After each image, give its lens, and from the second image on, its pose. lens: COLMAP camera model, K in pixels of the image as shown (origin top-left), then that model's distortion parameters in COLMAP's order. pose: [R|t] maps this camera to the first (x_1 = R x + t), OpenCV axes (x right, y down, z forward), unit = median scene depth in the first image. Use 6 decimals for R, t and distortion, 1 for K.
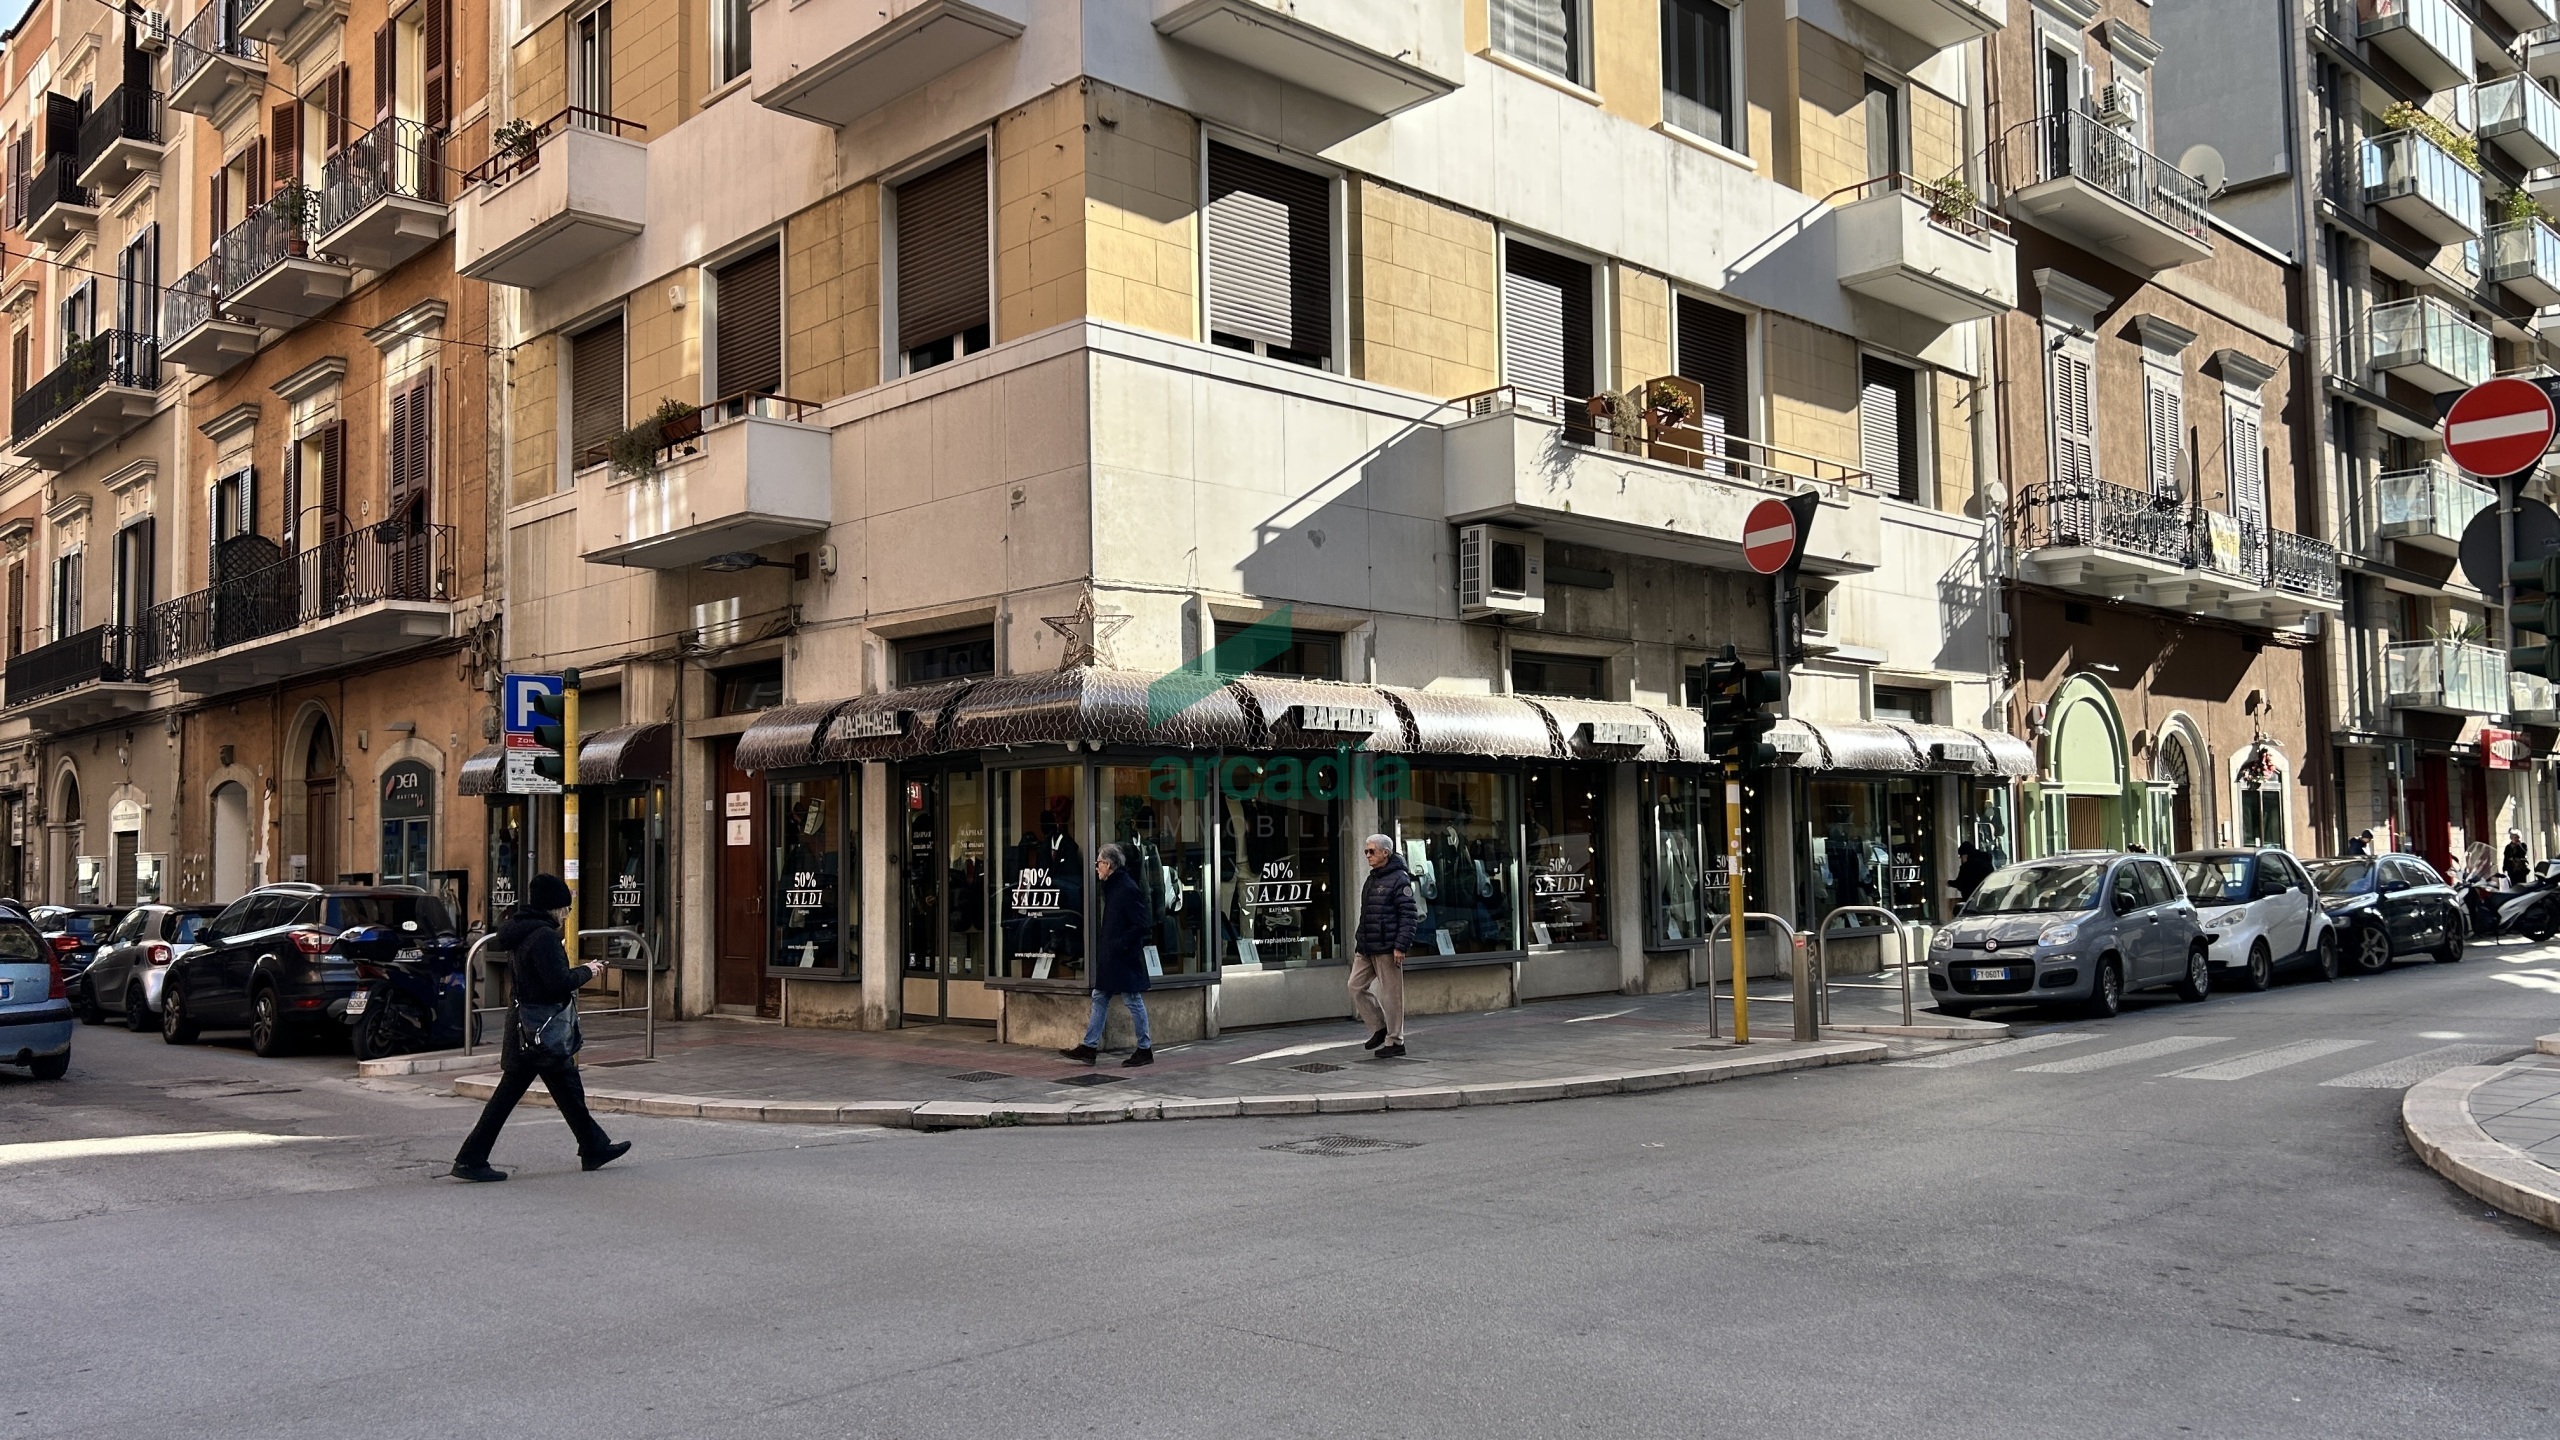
lens RADIAL K [[1940.3, 0, 1272.4], [0, 1940.3, 740.1], [0, 0, 1]] dist [0.050172, -0.050418]
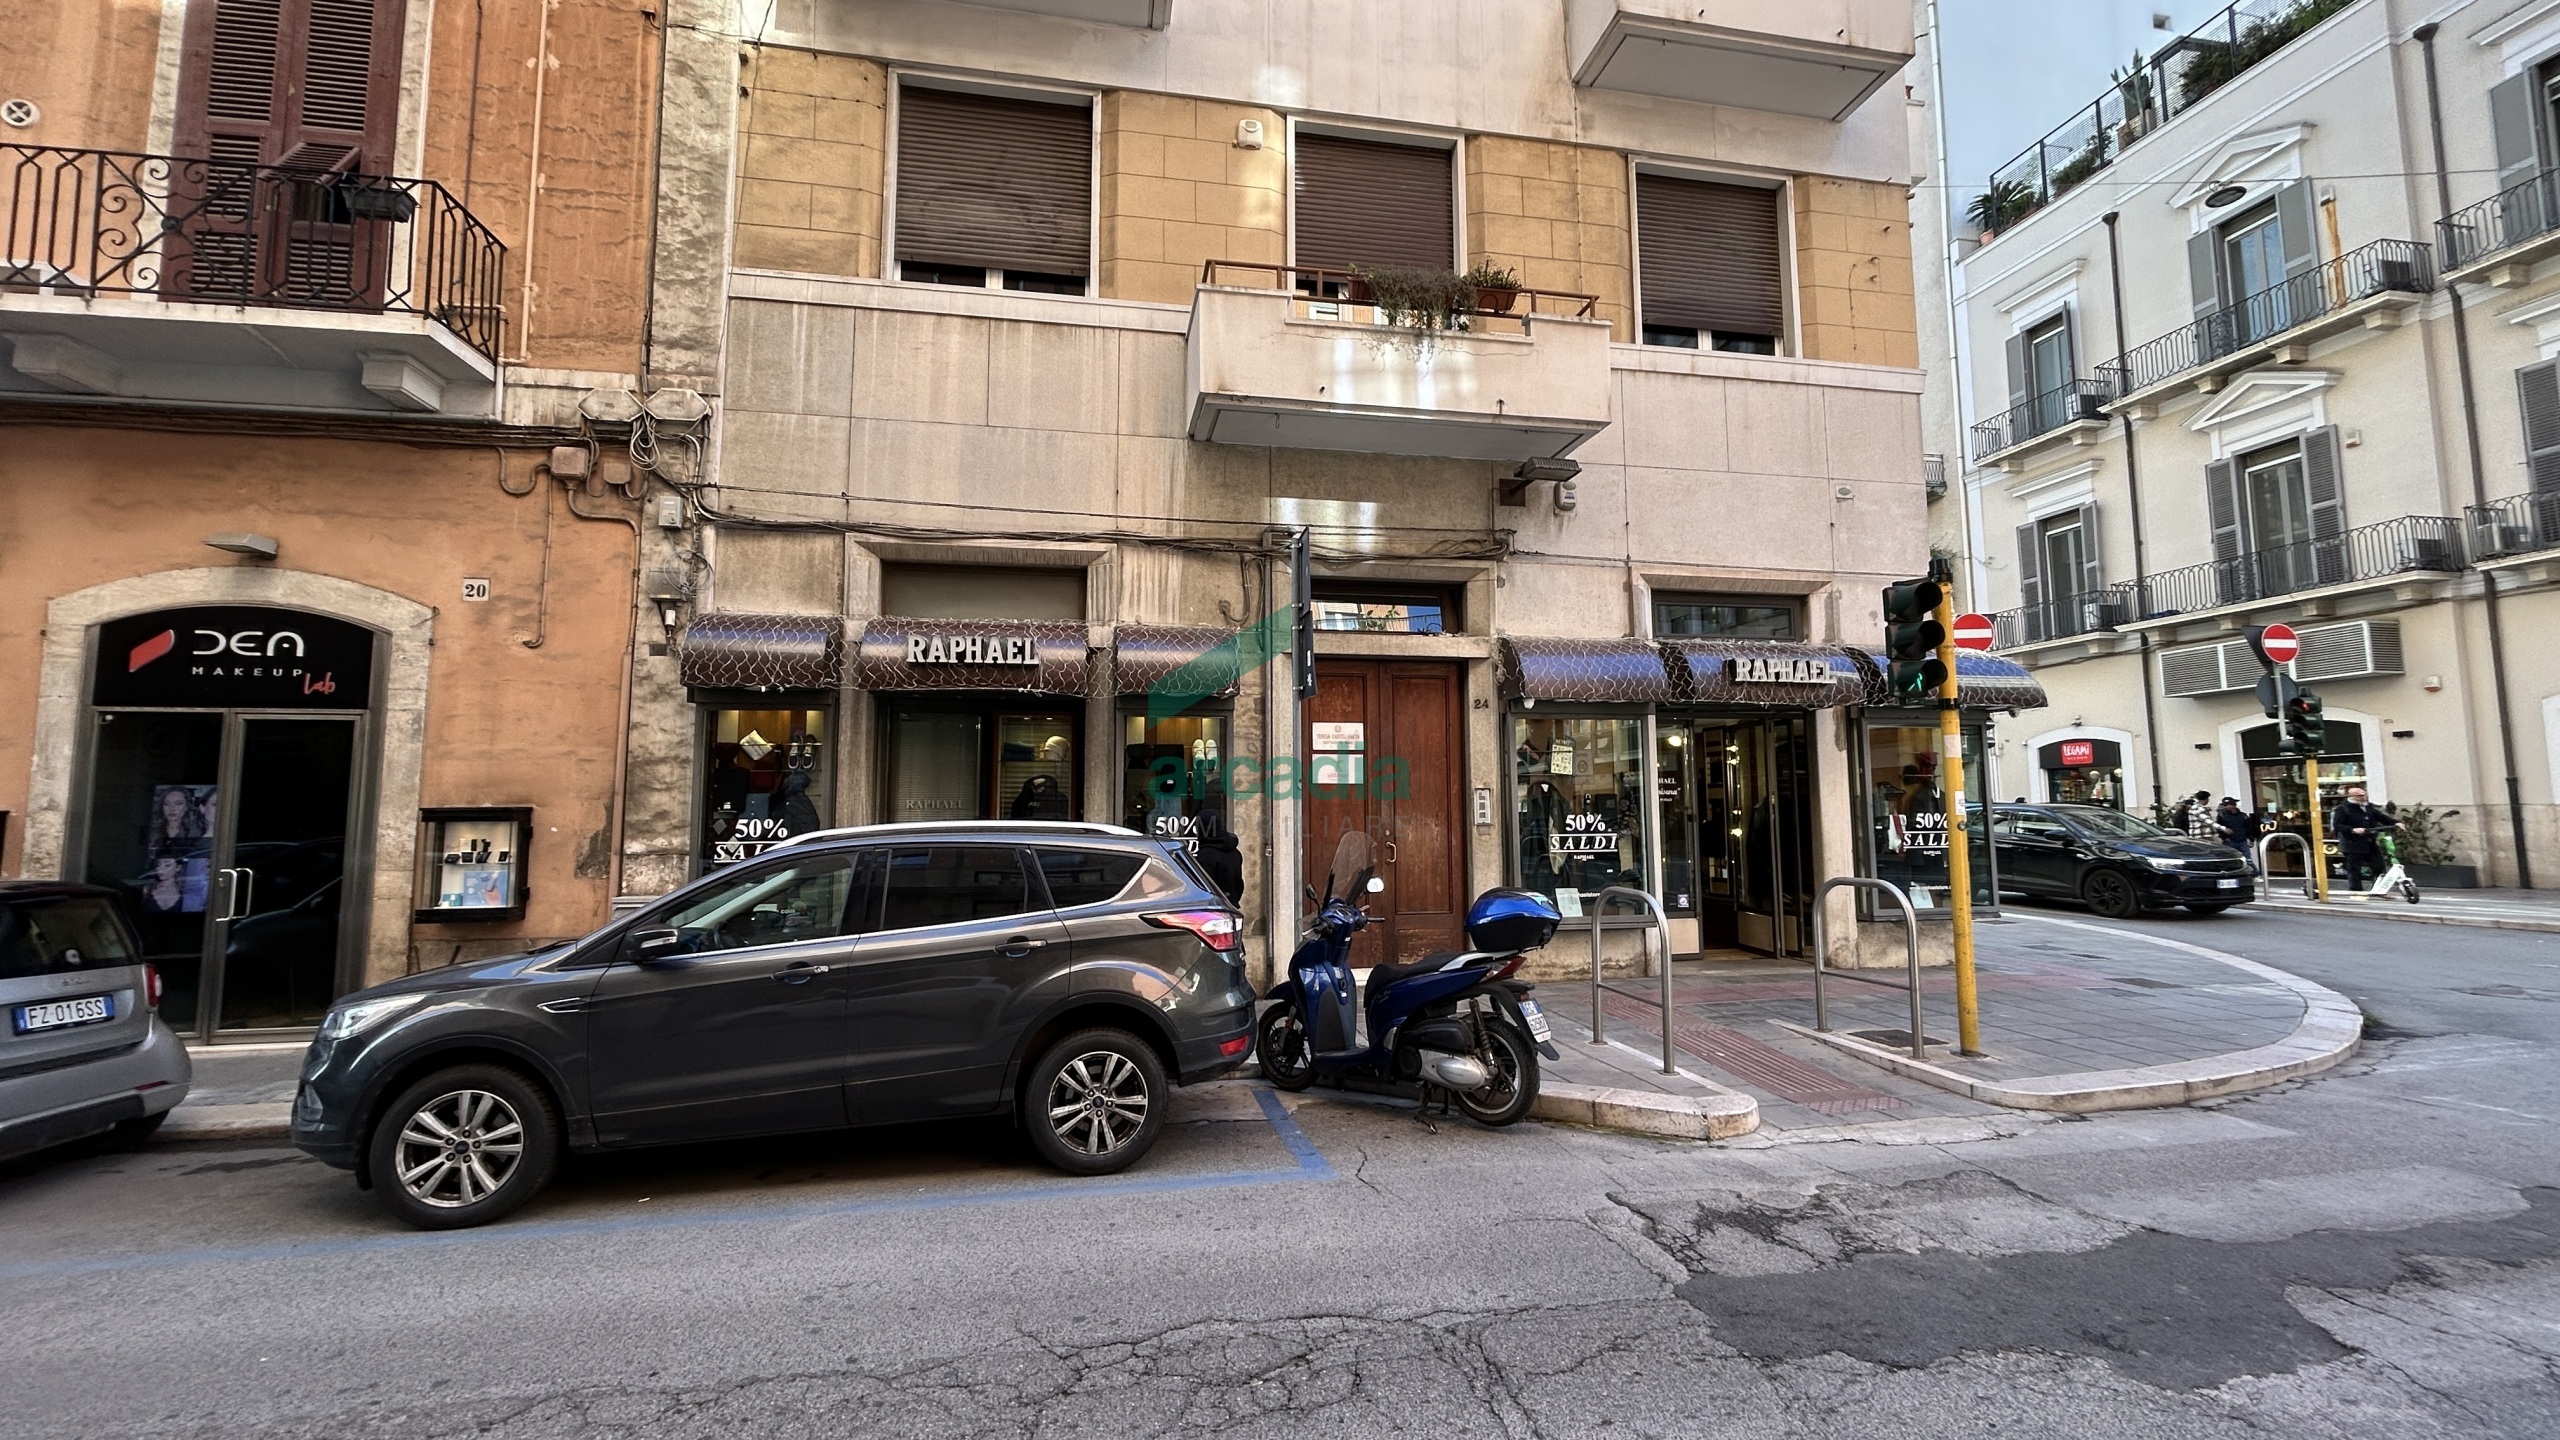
lens RADIAL K [[1036.8, 0, 1271.9], [0, 1036.8, 716.4], [0, 0, 1]] dist [-0.003326, 0.000858]
pose [[0.551165, 0.094310, 0.829049, -0.623110], [-0.056445, 0.995530, -0.075722, 0.056015], [-0.832485, -0.005060, 0.554025, 0.712492]]
